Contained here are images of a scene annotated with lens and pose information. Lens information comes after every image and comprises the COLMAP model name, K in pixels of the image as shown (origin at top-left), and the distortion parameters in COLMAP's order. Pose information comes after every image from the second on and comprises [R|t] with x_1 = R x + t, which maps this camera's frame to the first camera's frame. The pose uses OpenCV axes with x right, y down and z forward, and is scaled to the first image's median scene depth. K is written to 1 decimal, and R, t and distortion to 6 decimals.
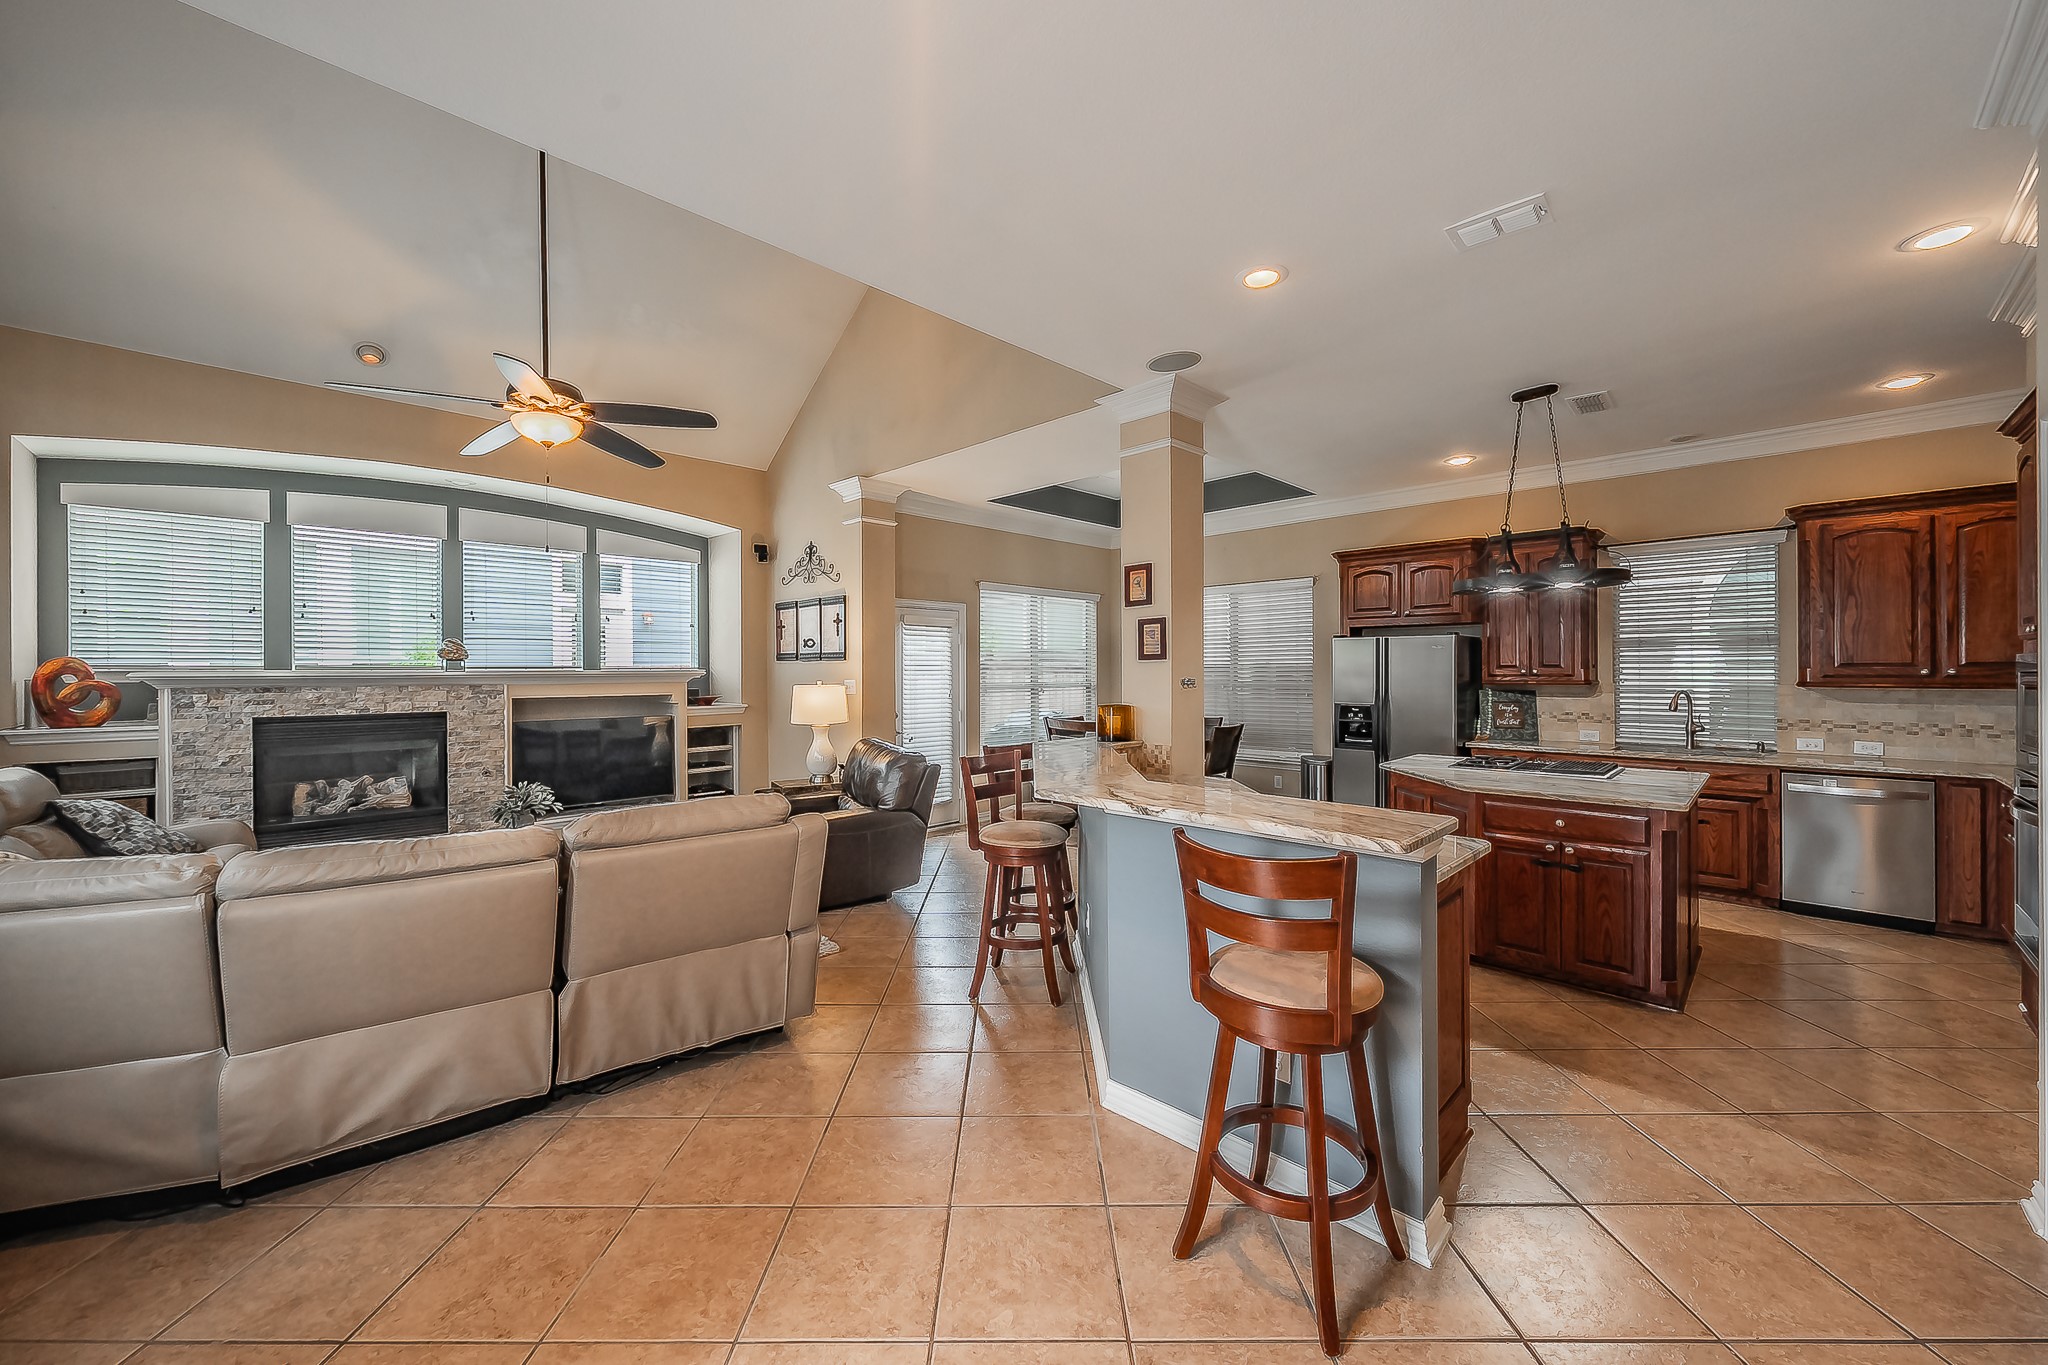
lens RADIAL K [[797.8, 0, 1012.9], [0, 797.8, 673.4], [0, 0, 1]] dist [-0.000535, -0.000059]
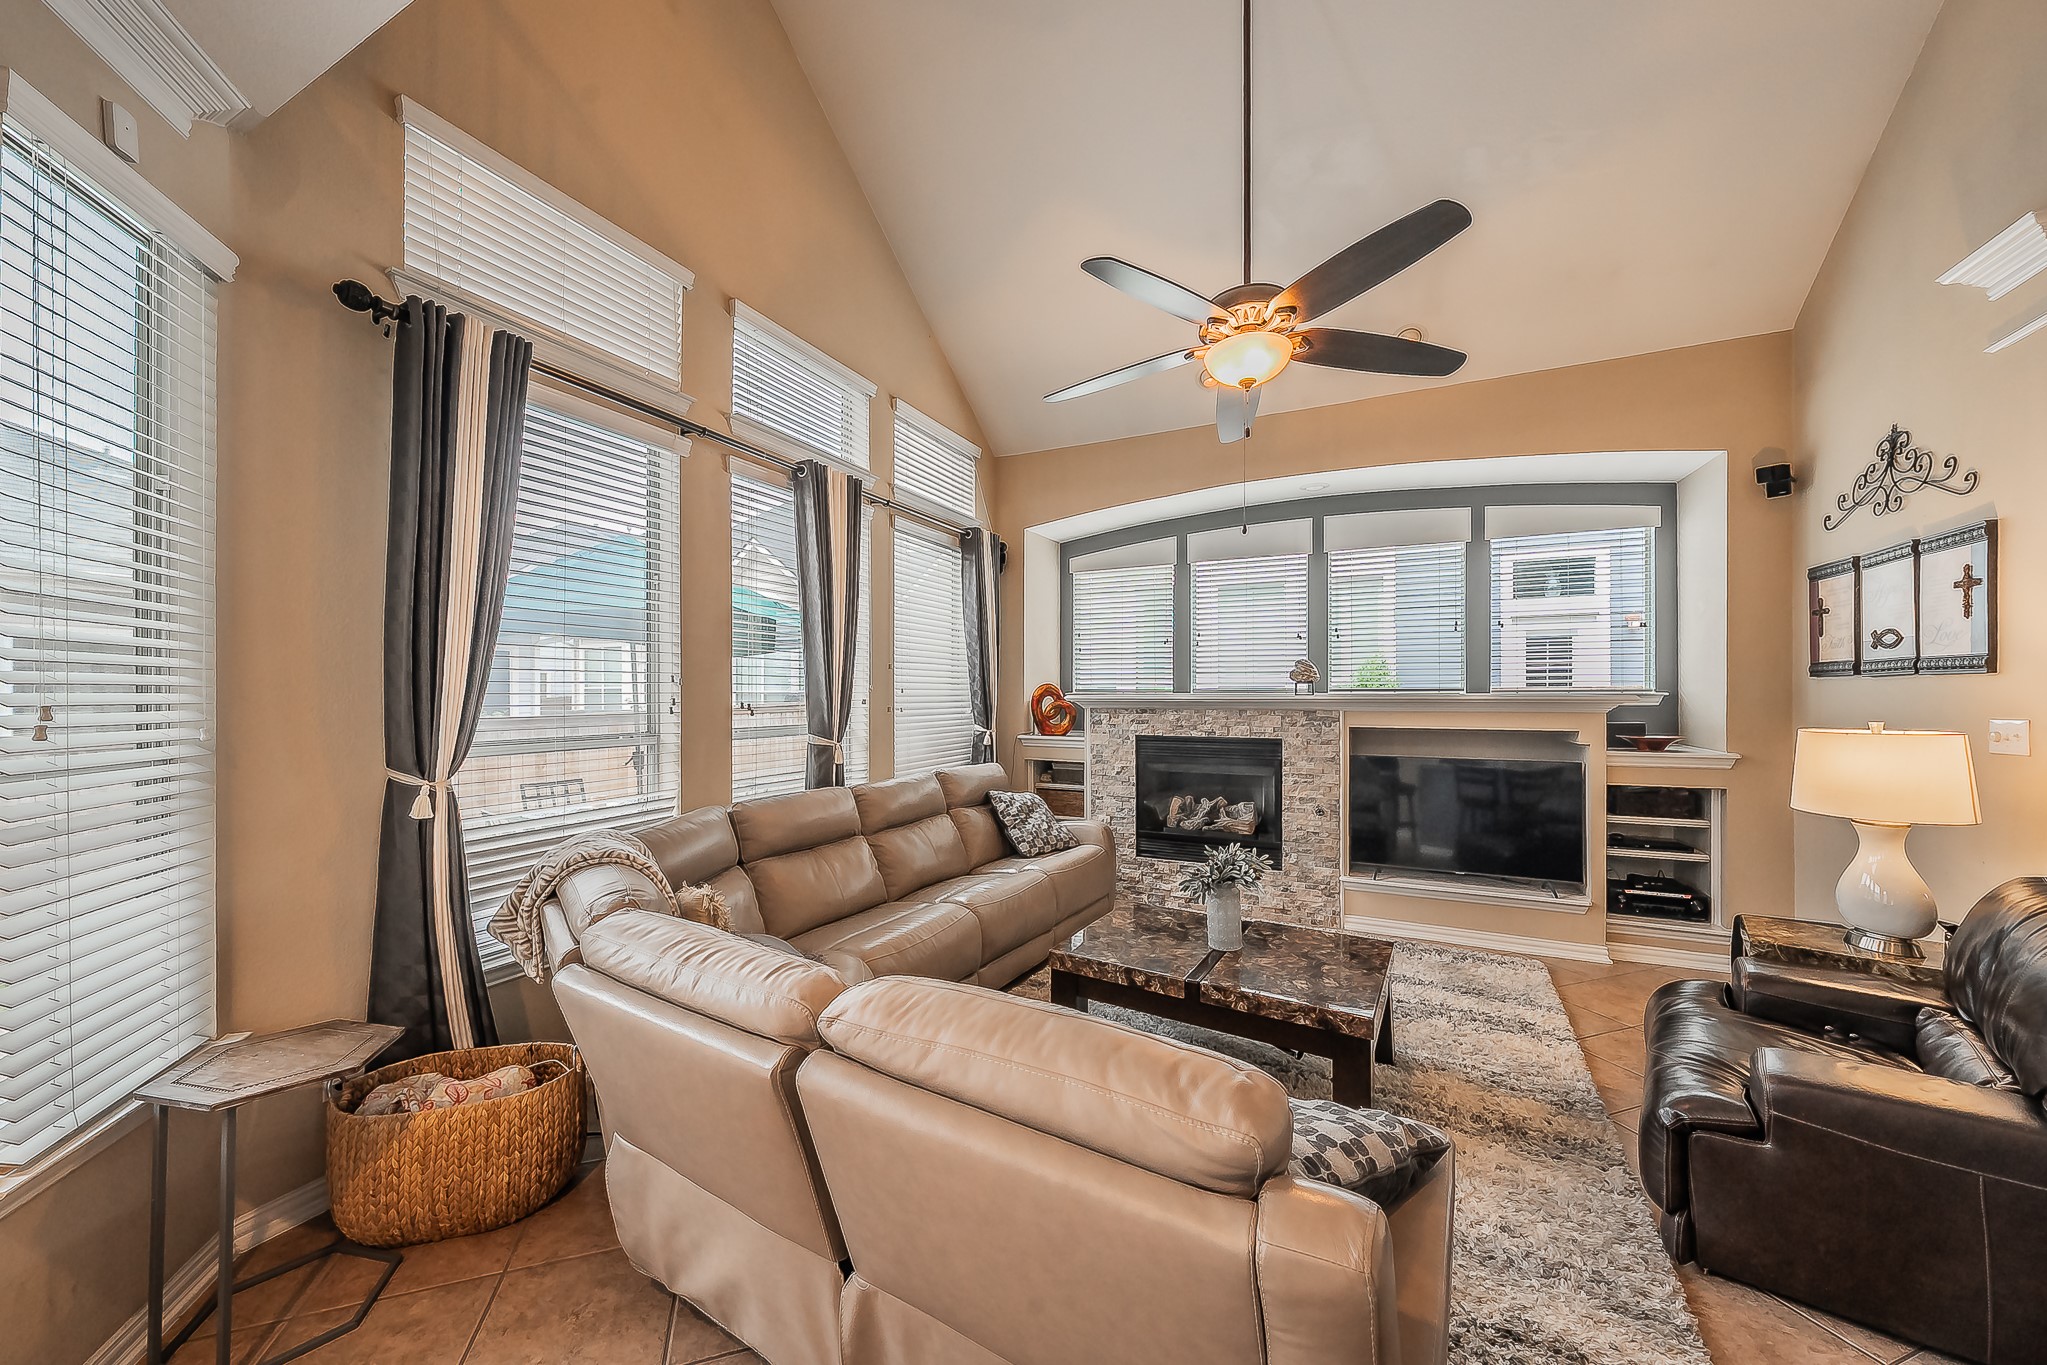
lens RADIAL K [[722.8, 0, 1028.8], [0, 722.8, 693.0], [0, 0, 1]] dist [-0.002519, -0.000151]
pose [[0.335547, 0.003551, -0.942017, -0.025717], [-0.002626, 0.999993, 0.002834, -0.006509], [0.942020, 0.001523, 0.335554, 0.463246]]
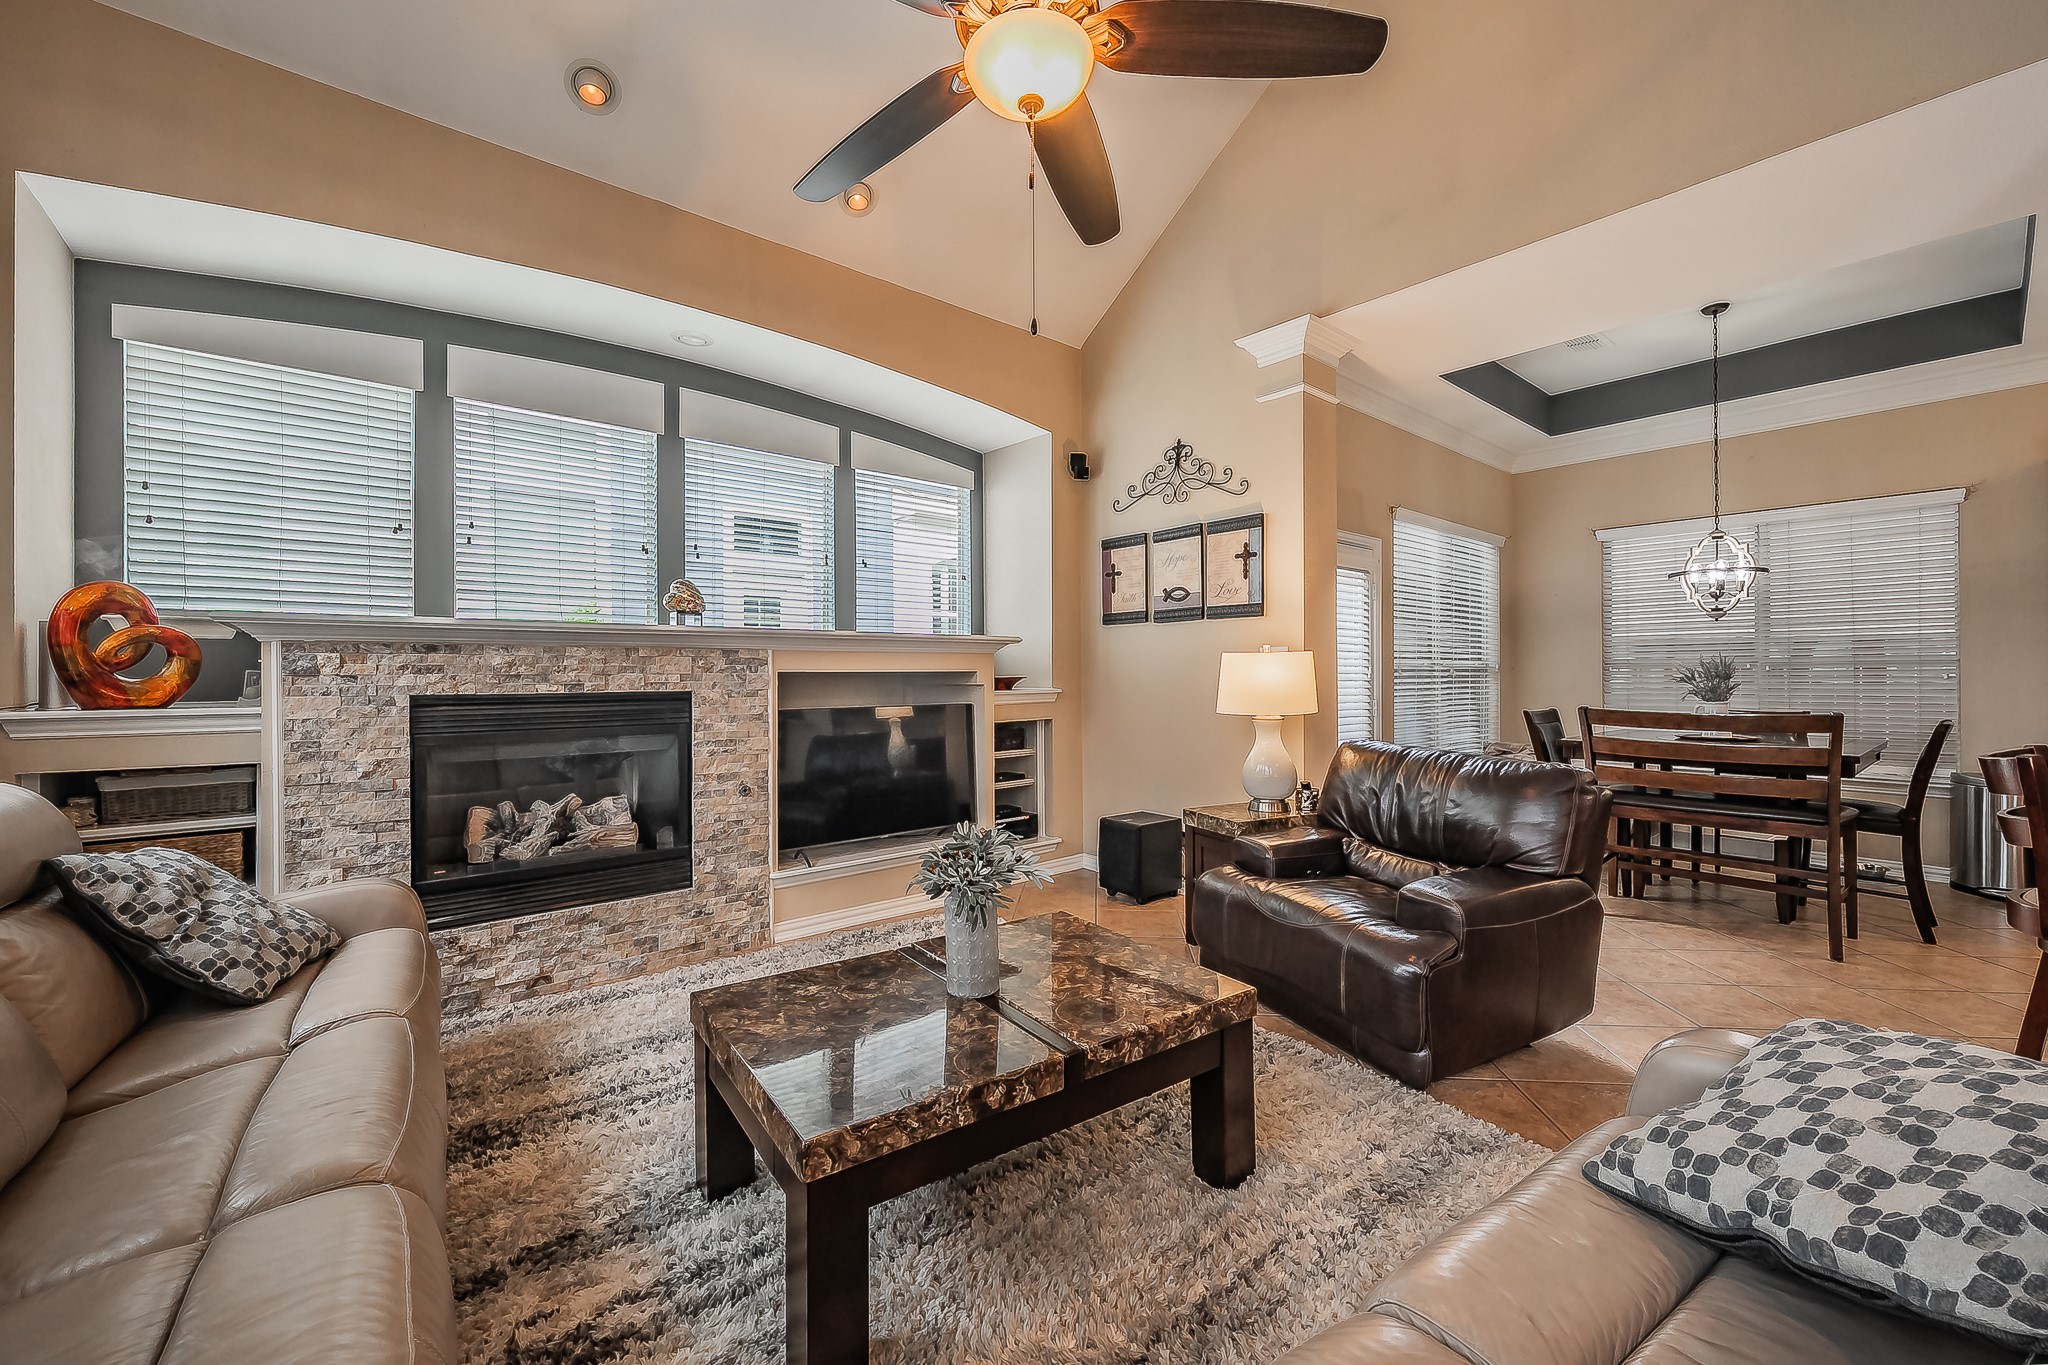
lens RADIAL K [[810.0, 0, 996.4], [0, 810.0, 675.2], [0, 0, 1]] dist [-0.003689, -0.000538]
pose [[0.996920, 0.000666, -0.078418, -0.440140], [-0.000863, 0.999997, -0.002482, 0.038268], [0.078416, 0.002542, 0.996918, 0.408076]]
